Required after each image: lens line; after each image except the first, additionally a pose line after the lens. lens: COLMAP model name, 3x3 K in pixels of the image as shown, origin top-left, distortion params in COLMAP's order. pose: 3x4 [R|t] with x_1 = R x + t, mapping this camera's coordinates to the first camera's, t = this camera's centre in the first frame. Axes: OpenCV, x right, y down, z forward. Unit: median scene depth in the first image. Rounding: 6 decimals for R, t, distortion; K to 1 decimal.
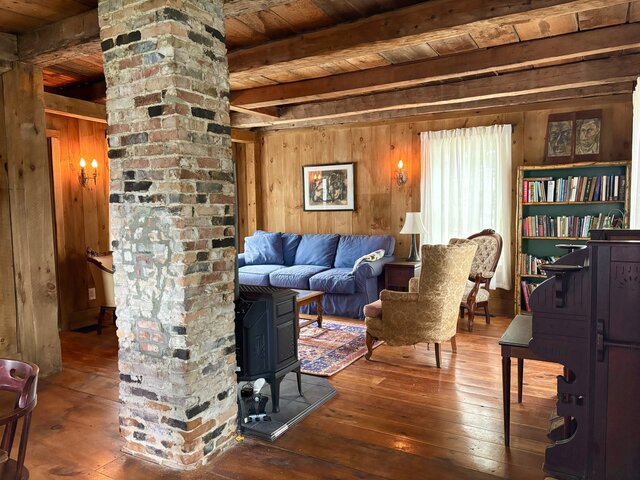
lens RADIAL K [[481.9, 0, 315.8], [0, 481.9, 243.5], [0, 0, 1]] dist [0.071315, -0.089721]
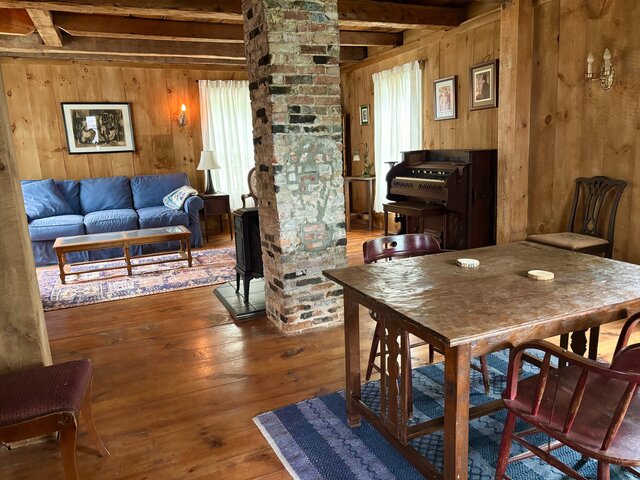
lens RADIAL K [[481.9, 0, 315.8], [0, 481.9, 243.5], [0, 0, 1]] dist [0.071315, -0.089721]
pose [[0.575324, -0.171817, 0.799676, -1.366435], [0.092185, 0.985079, 0.145330, 0.019768], [-0.812714, -0.009894, 0.582579, 0.233490]]
